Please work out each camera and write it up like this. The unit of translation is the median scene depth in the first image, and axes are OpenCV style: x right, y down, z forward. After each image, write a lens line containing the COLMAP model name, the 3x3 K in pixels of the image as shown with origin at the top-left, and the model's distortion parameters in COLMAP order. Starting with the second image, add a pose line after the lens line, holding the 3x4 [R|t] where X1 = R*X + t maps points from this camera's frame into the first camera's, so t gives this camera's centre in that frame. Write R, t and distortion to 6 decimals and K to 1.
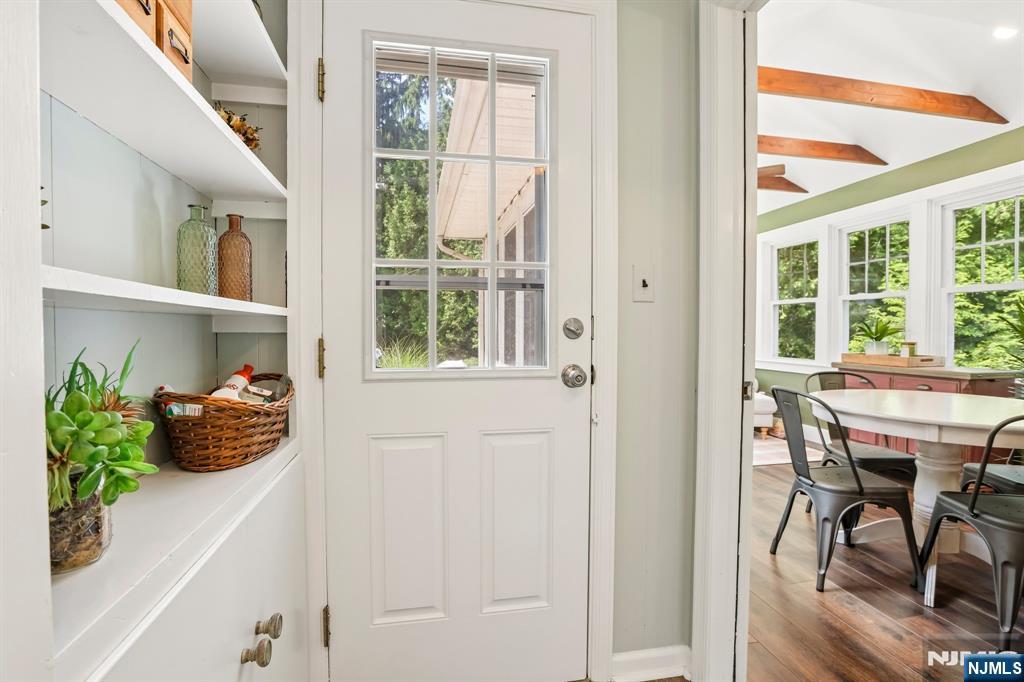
lens RADIAL K [[491.7, 0, 516.4], [0, 491.7, 337.5], [0, 0, 1]] dist [-0.004467, 0.002800]
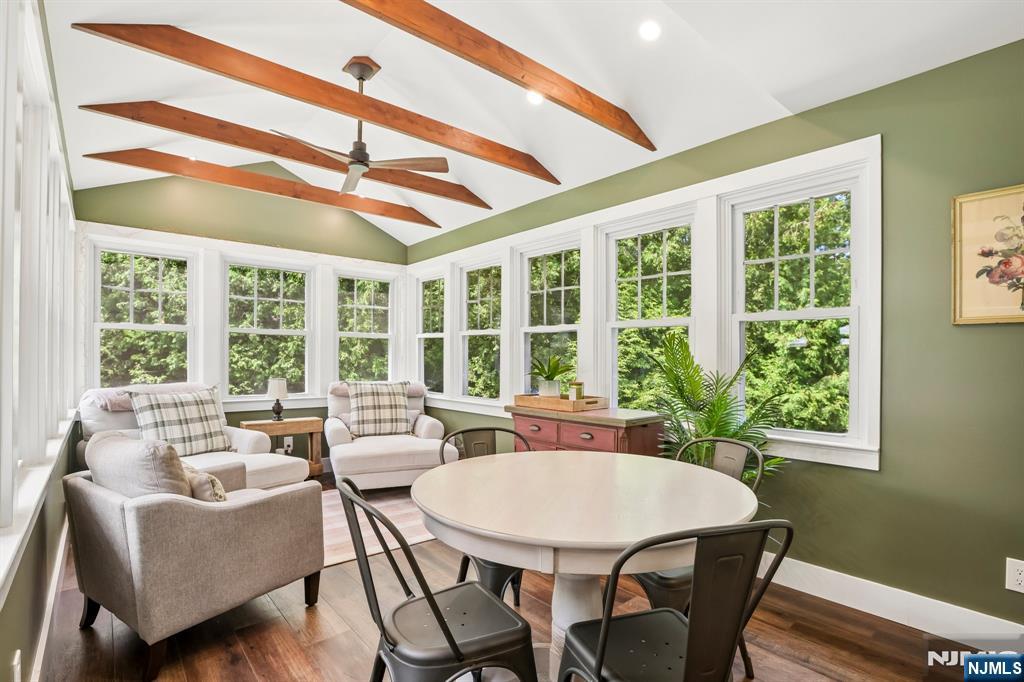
lens RADIAL K [[491.7, 0, 521.9], [0, 491.7, 349.0], [0, 0, 1]] dist [-0.004467, 0.002800]
pose [[0.881683, 0.013936, 0.471637, 0.274992], [0.000594, 0.999530, -0.030646, -0.021461], [-0.471842, 0.027301, 0.881260, 0.247034]]
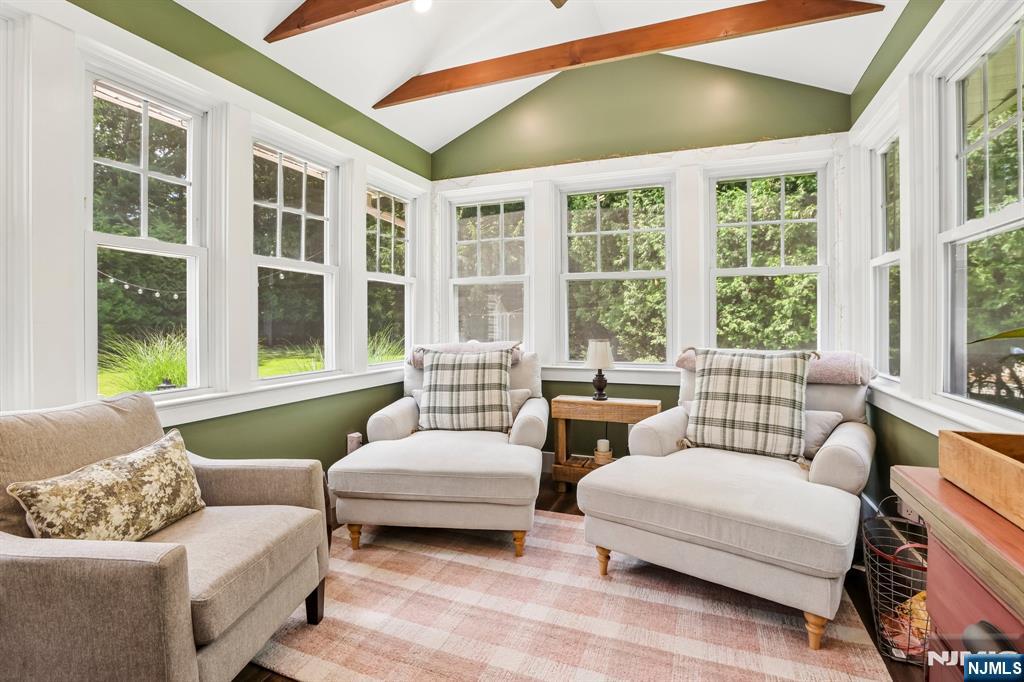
lens RADIAL K [[491.7, 0, 532.2], [0, 491.7, 324.6], [0, 0, 1]] dist [-0.004467, 0.002800]
pose [[0.836396, -0.001324, -0.548125, 0.767169], [-0.004356, 0.999949, -0.009063, -0.001179], [0.548109, 0.009968, 0.836348, 0.927727]]
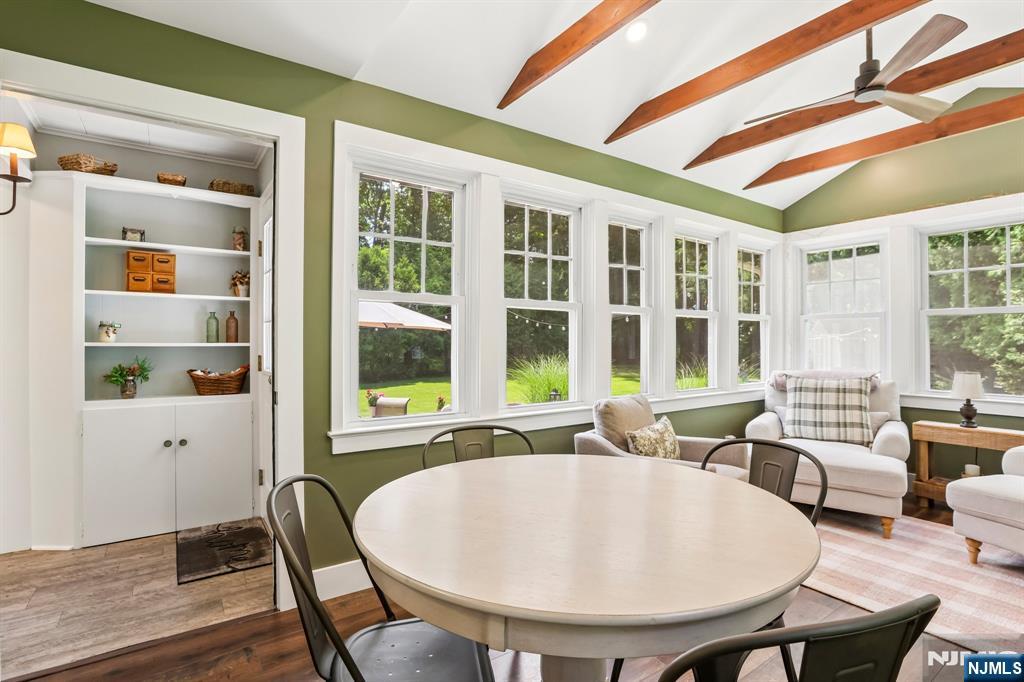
lens RADIAL K [[530.1, 0, 509.1], [0, 530.1, 339.3], [0, 0, 1]] dist [-0.014295, 0.008710]
pose [[0.403591, -0.003829, -0.914931, 0.993688], [-0.014061, 0.999847, -0.010387, -0.026470], [0.914831, 0.017057, 0.403475, 0.432225]]
